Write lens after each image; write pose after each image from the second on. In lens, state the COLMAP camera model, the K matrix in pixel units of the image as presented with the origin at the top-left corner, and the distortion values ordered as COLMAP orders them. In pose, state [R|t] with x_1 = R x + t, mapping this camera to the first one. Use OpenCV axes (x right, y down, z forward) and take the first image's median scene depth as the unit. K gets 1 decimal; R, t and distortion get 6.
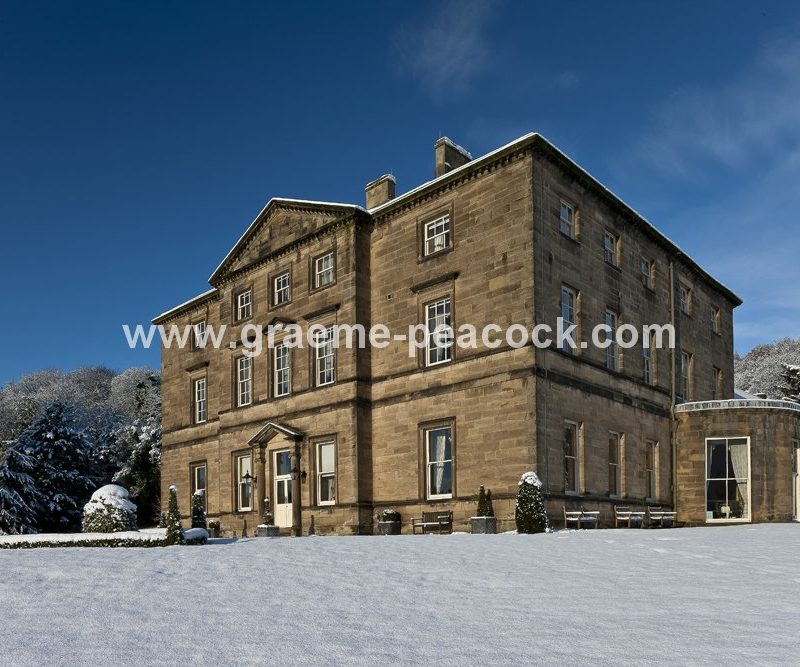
lens RADIAL K [[709.5, 0, 388.5], [0, 709.5, 535.4], [0, 0, 1]] dist [0.003481, 0.000199]
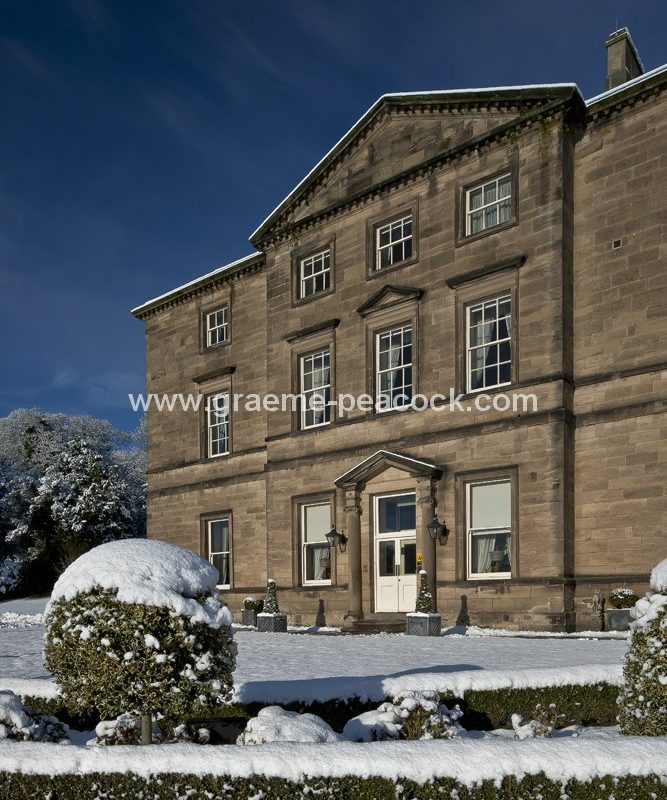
lens RADIAL K [[709.5, 0, 323.7], [0, 709.5, 631.4], [0, 0, 1]] dist [0.003481, 0.000199]
pose [[0.995083, 0.001468, 0.099032, -0.286888], [-0.005655, 0.999101, 0.042009, -0.021109], [-0.098881, -0.042362, 0.994197, 0.360457]]
